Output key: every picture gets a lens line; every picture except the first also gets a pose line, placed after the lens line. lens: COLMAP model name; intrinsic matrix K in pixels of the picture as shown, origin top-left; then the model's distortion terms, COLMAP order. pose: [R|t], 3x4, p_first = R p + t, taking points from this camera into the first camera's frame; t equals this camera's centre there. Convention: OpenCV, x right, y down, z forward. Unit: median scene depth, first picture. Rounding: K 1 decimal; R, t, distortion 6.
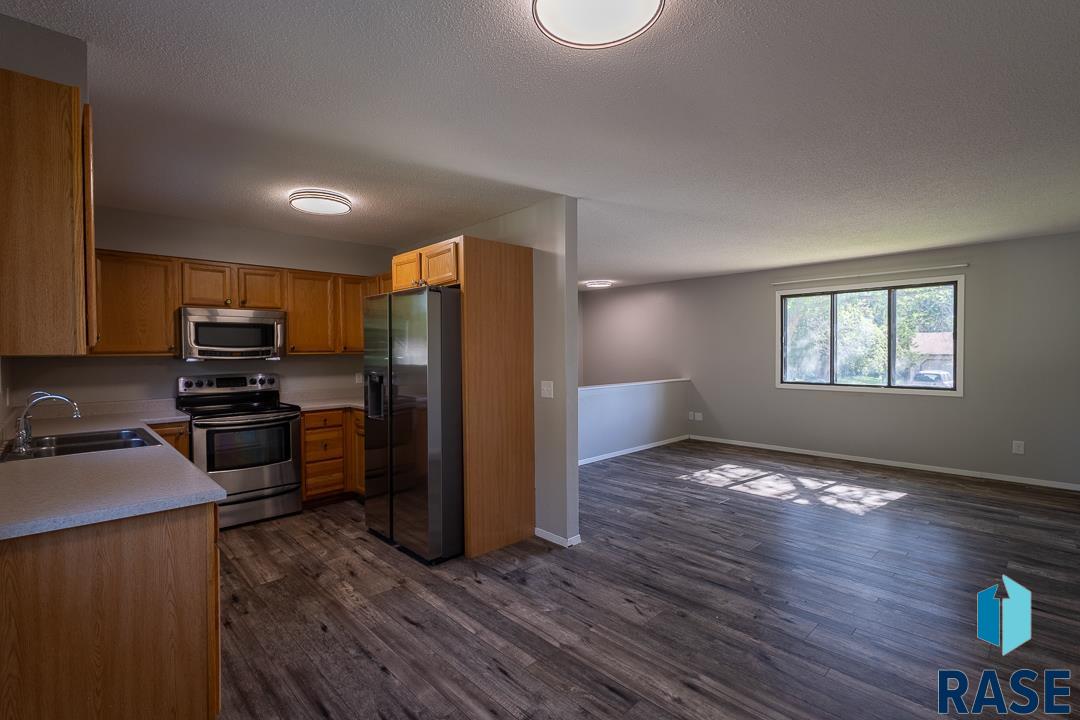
lens RADIAL K [[495.4, 0, 540.0], [0, 495.4, 360.0], [0, 0, 1]] dist [0.011158, -0.000025]
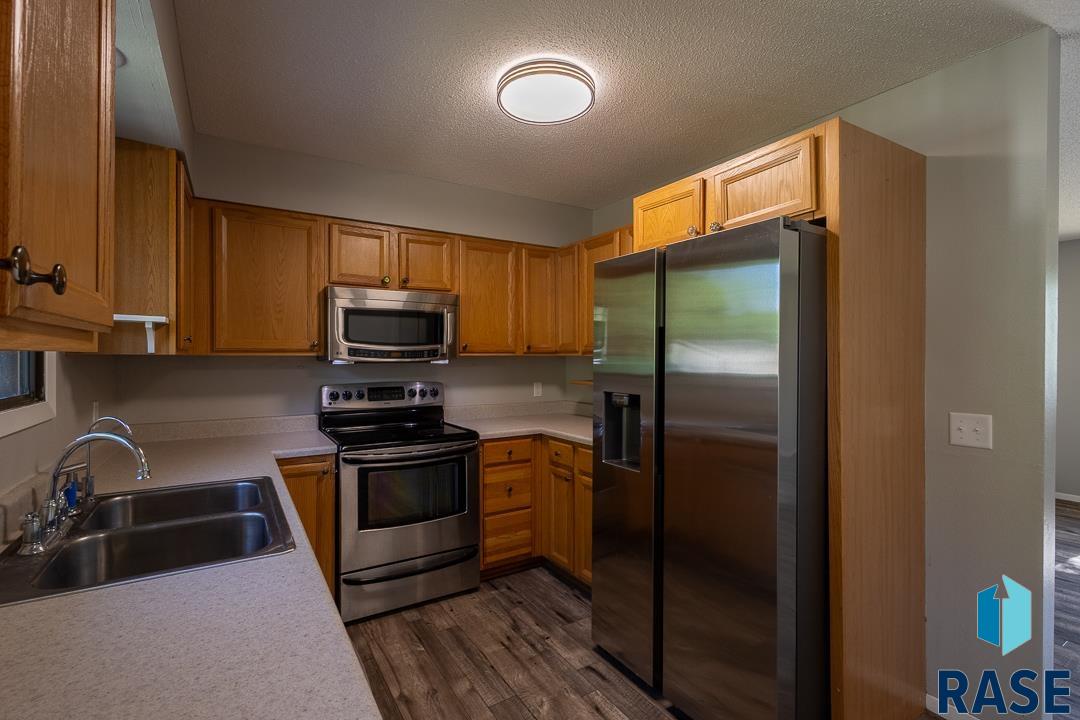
lens RADIAL K [[495.4, 0, 540.0], [0, 495.4, 360.0], [0, 0, 1]] dist [0.011158, -0.000025]
pose [[0.978900, 0.011413, -0.204021, -0.285347], [-0.013346, 0.999878, -0.008100, -0.001436], [0.203903, 0.010652, 0.978933, 0.380748]]
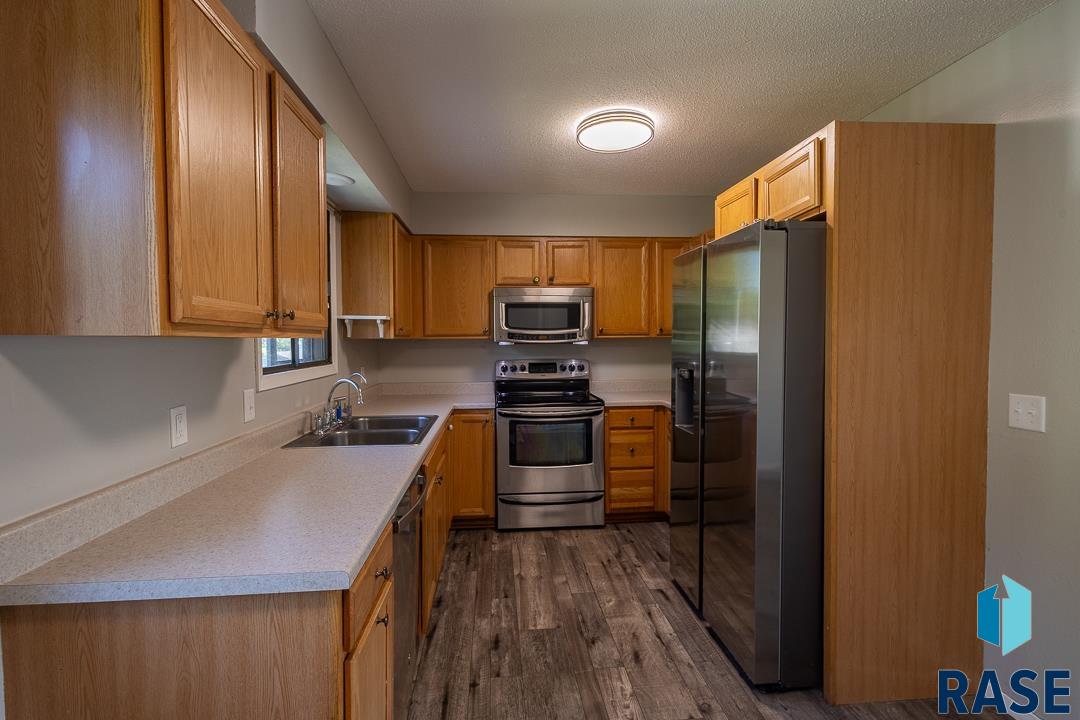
lens RADIAL K [[507.0, 0, 541.3], [0, 507.0, 357.3], [0, 0, 1]] dist [0.011348, 0.000068]
pose [[0.783446, 0.027222, -0.620863, -0.043445], [-0.011510, 0.999504, 0.029300, -0.002658], [0.621353, -0.015809, 0.783371, 0.294263]]
